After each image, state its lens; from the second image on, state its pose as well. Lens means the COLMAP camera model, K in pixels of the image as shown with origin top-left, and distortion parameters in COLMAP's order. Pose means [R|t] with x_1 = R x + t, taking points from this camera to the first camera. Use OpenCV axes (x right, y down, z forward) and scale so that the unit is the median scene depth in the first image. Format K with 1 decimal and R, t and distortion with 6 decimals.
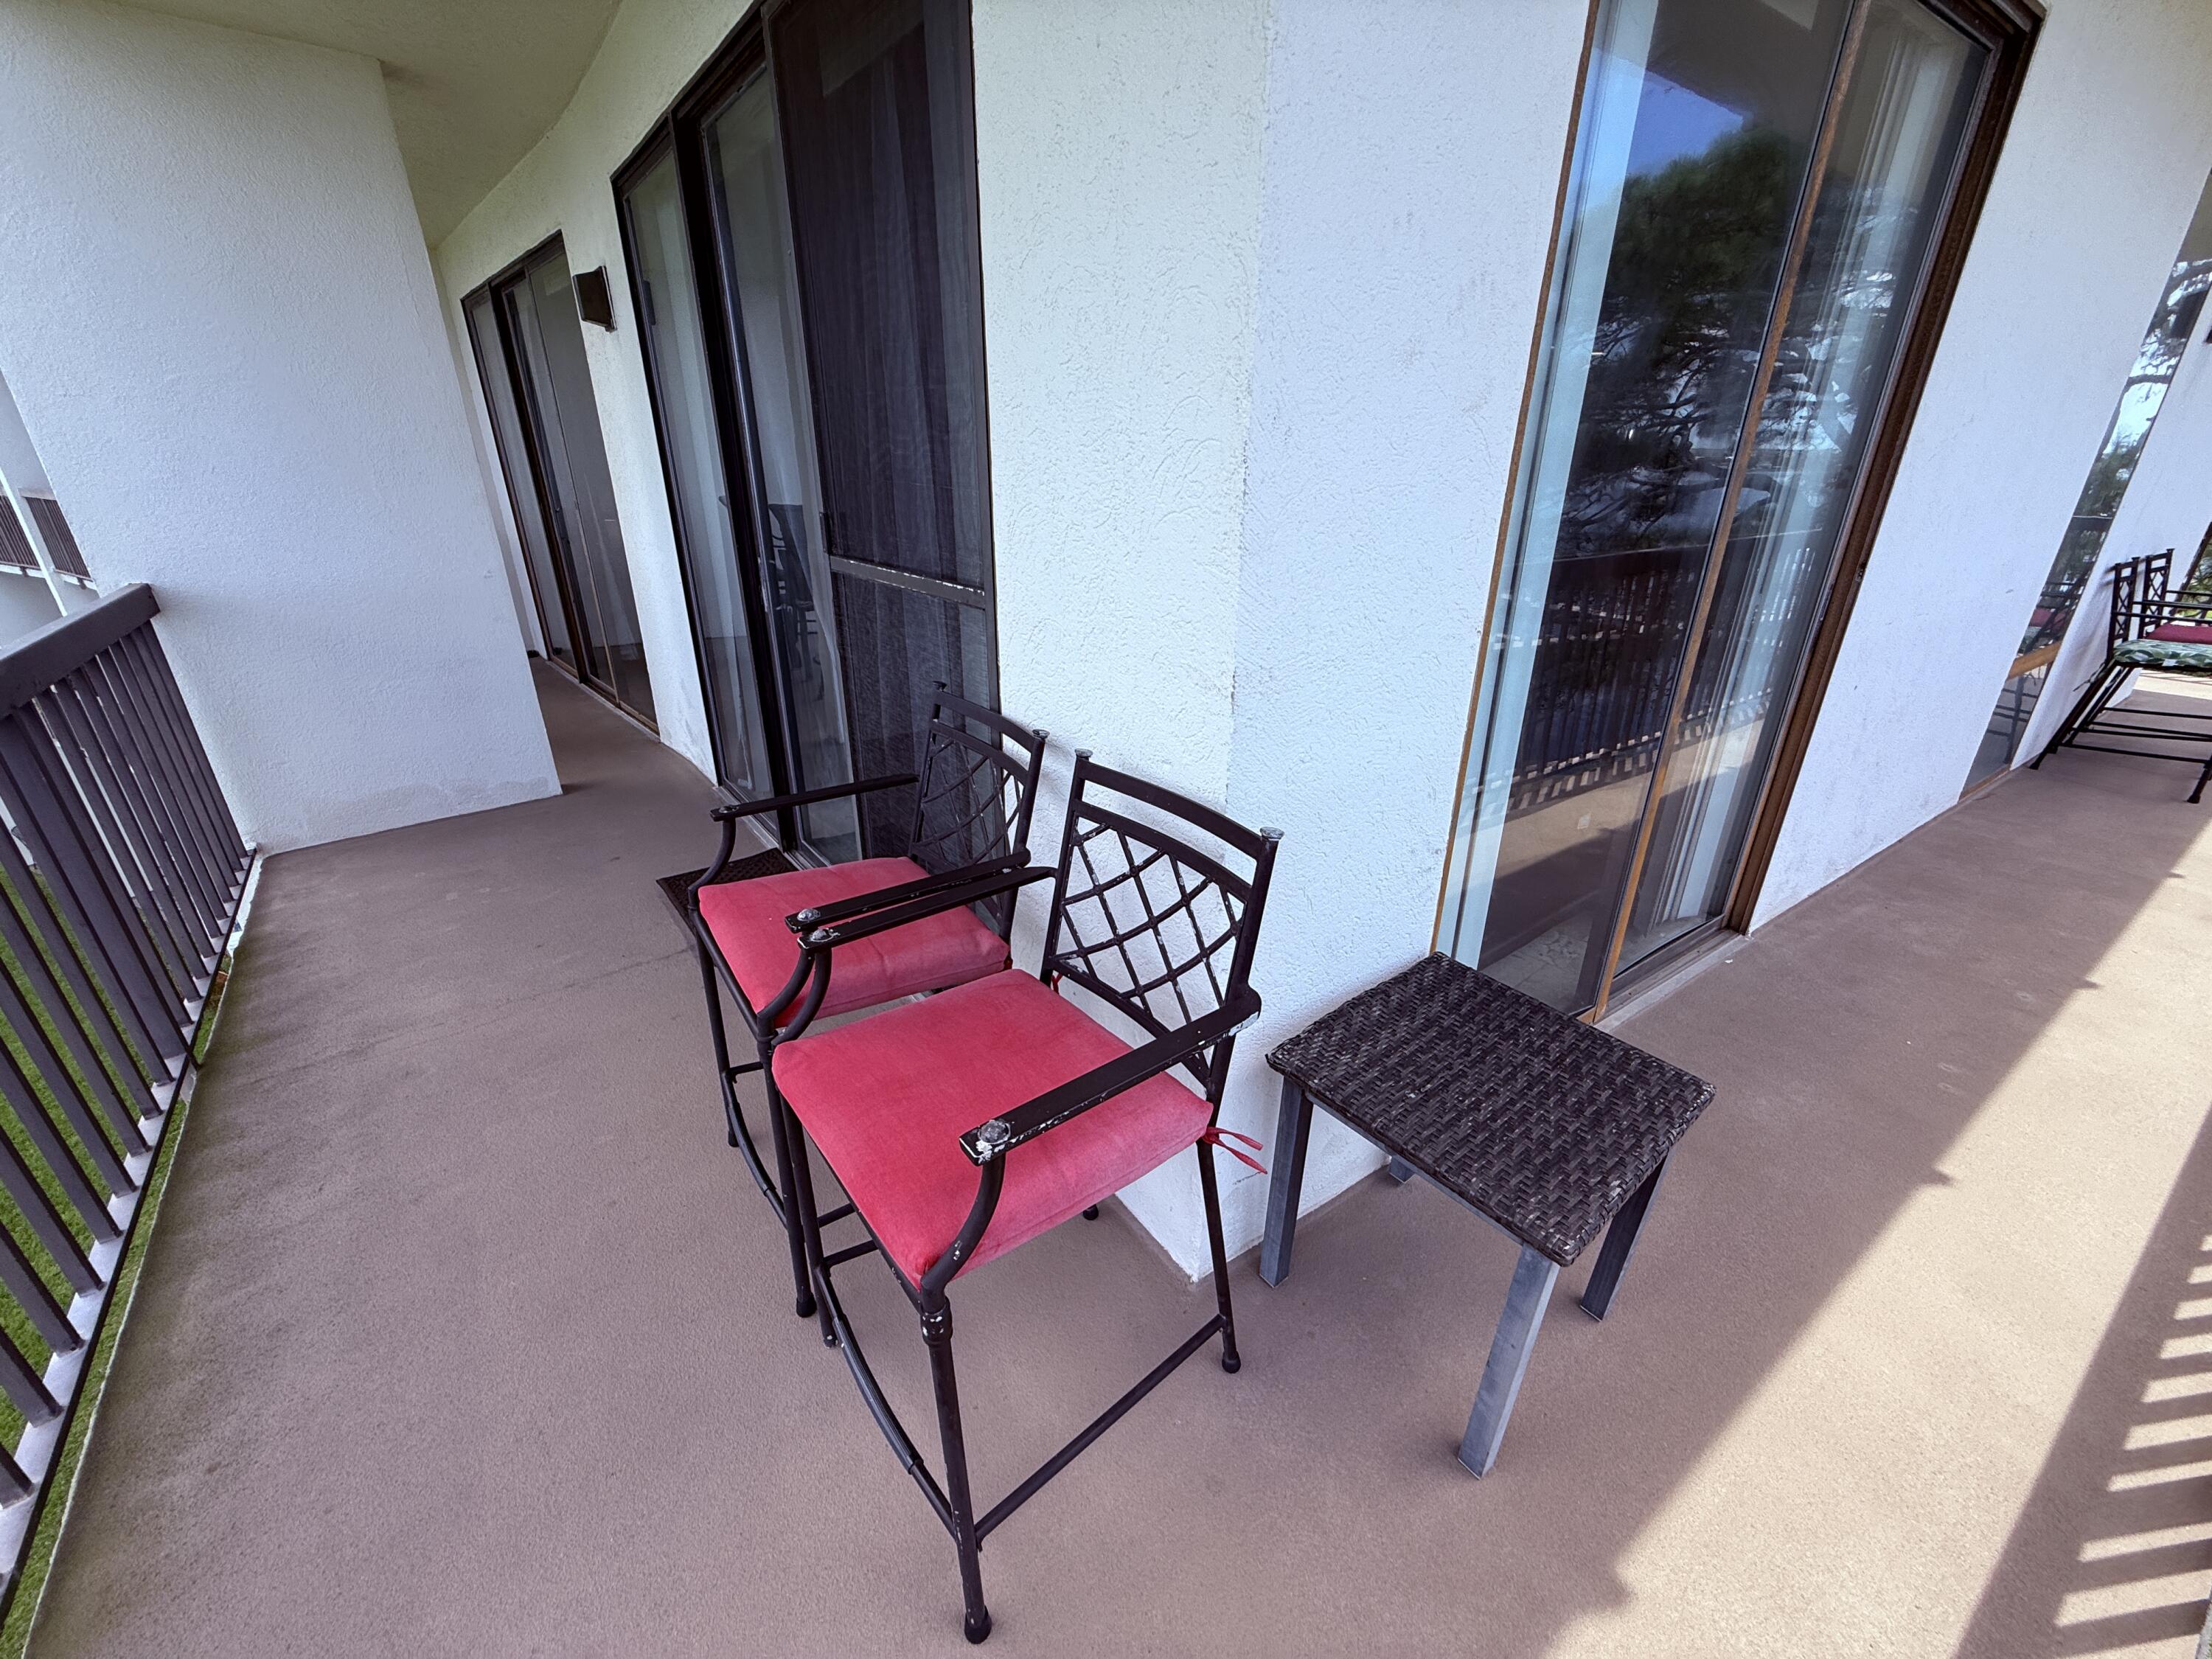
lens RADIAL K [[890.0, 0, 1111.4], [0, 890.0, 837.2], [0, 0, 1]] dist [0.001001, 0.000396]
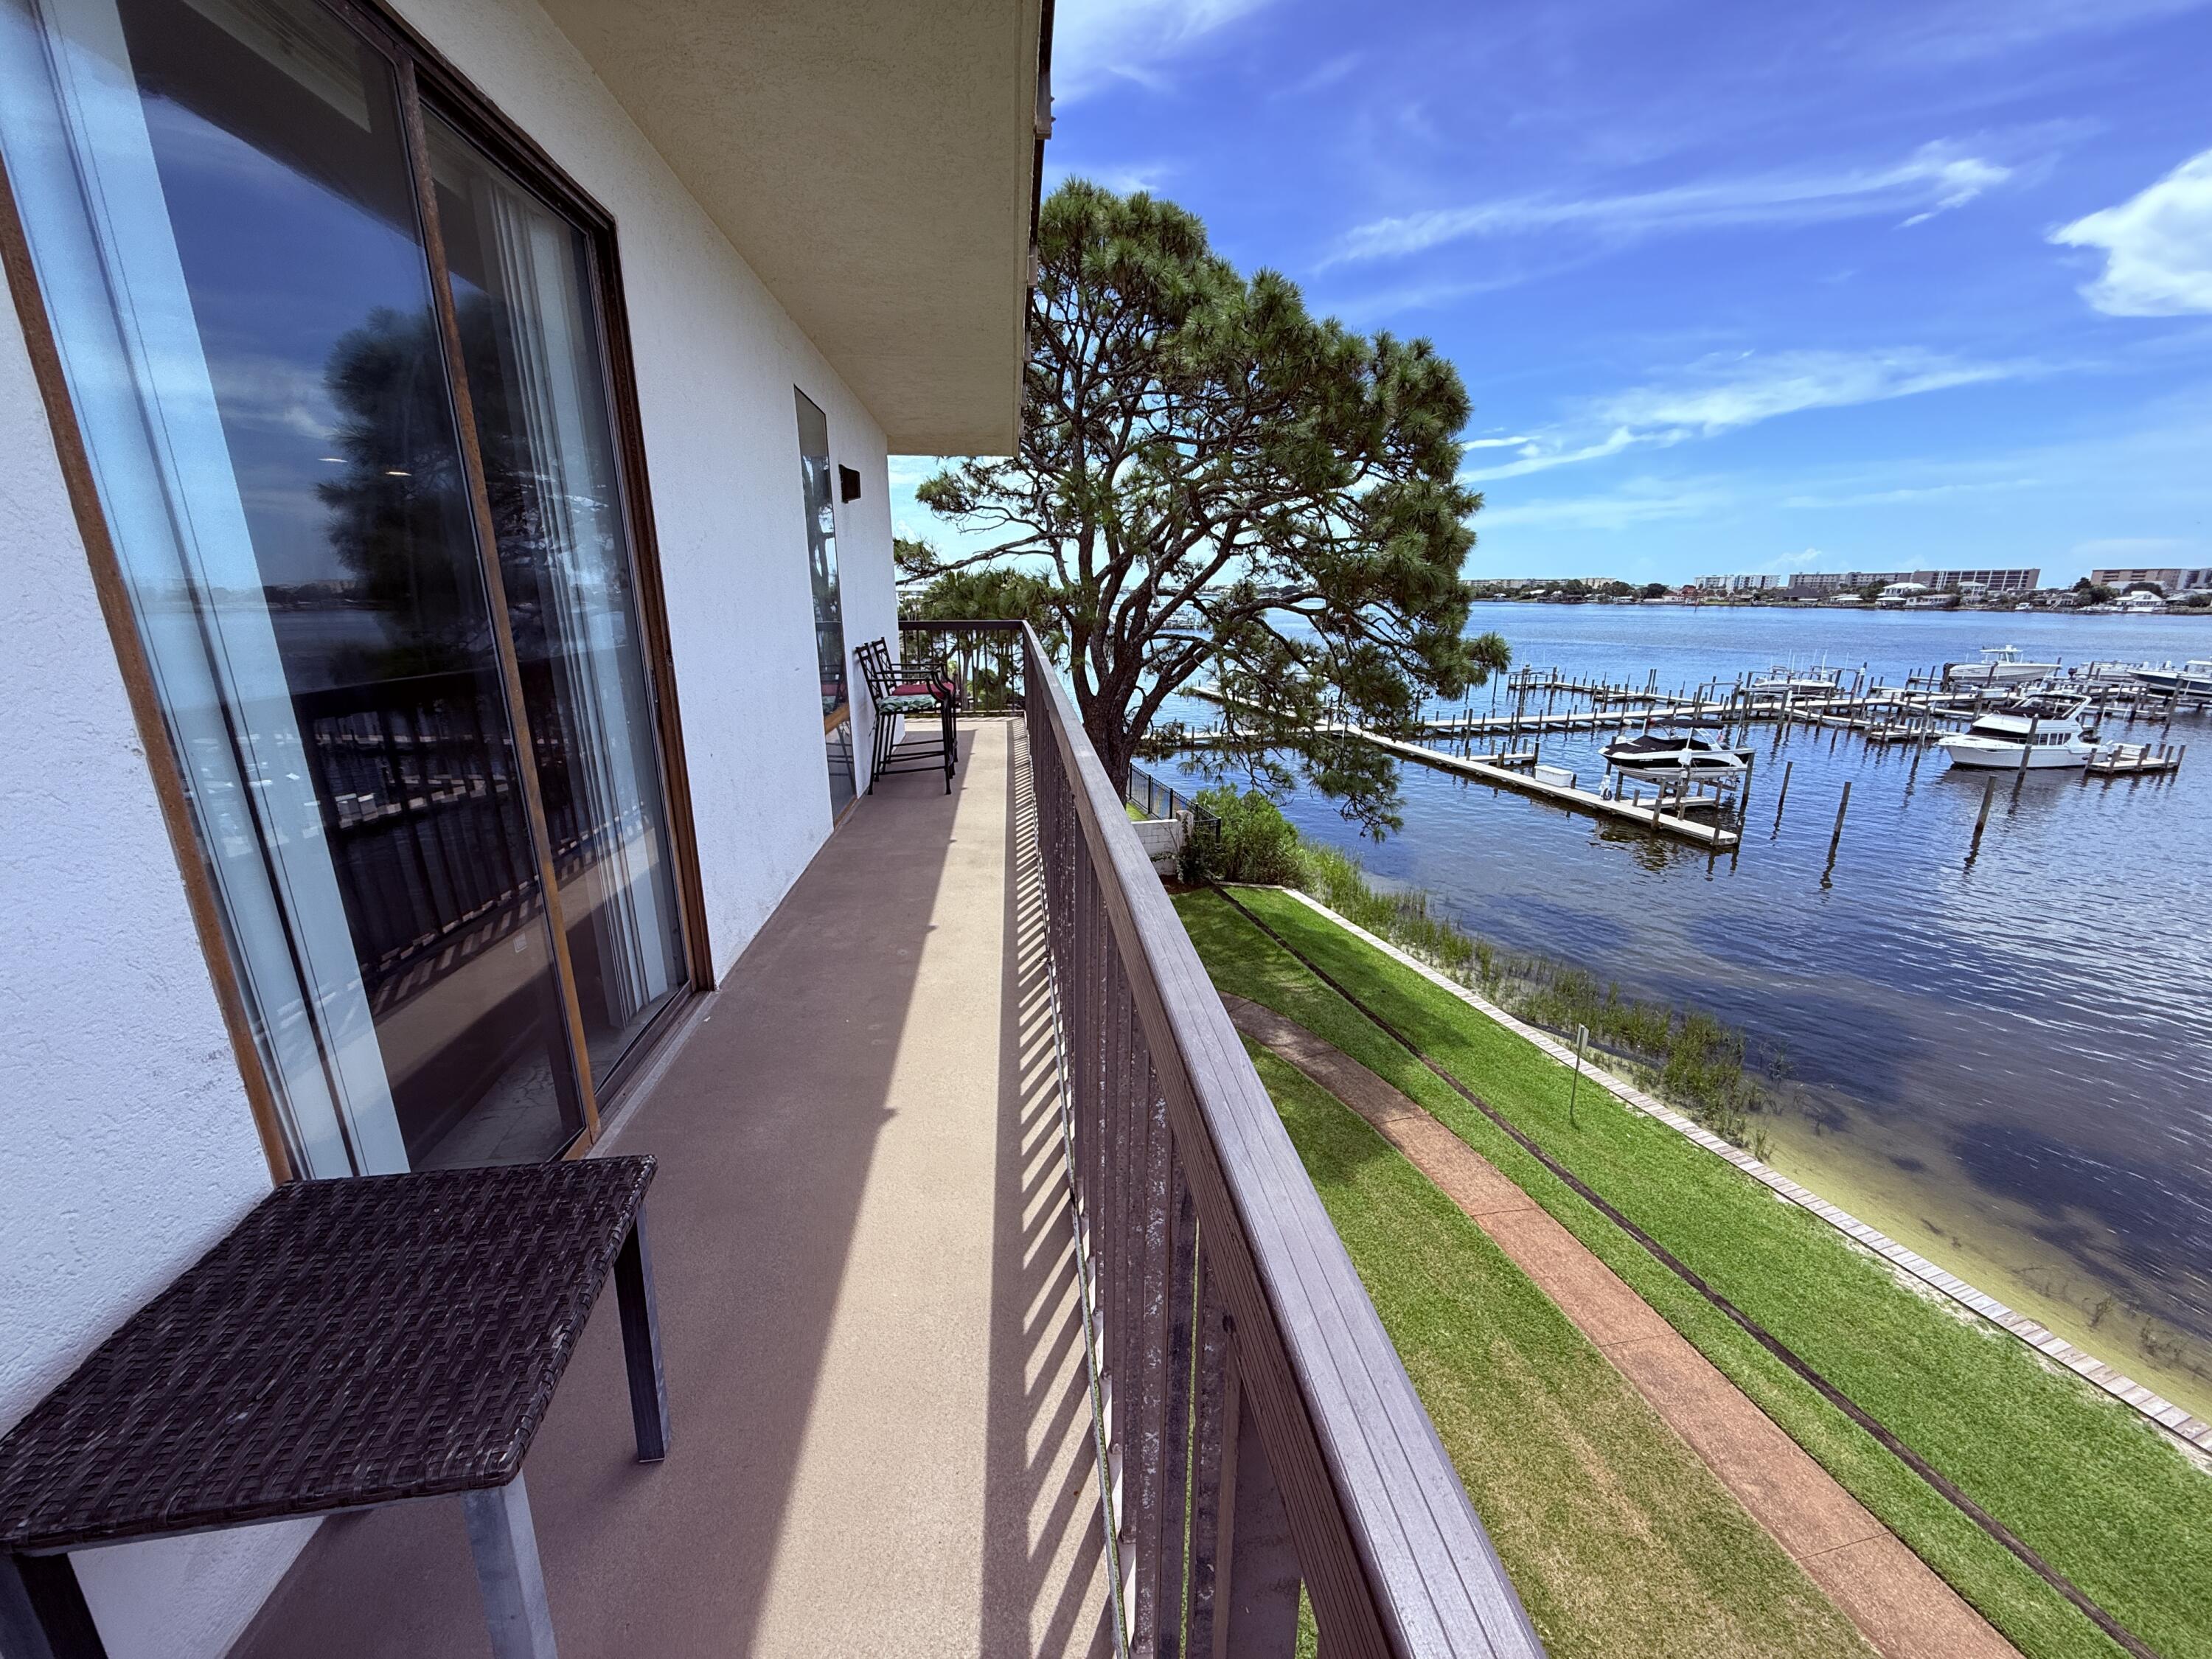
lens RADIAL K [[890.0, 0, 1111.4], [0, 890.0, 837.2], [0, 0, 1]] dist [0.001001, 0.000396]
pose [[0.472361, -0.241517, 0.847670, 0.150043], [0.347404, 0.934887, 0.072777, 0.051185], [-0.810053, 0.260107, 0.525508, 0.007572]]
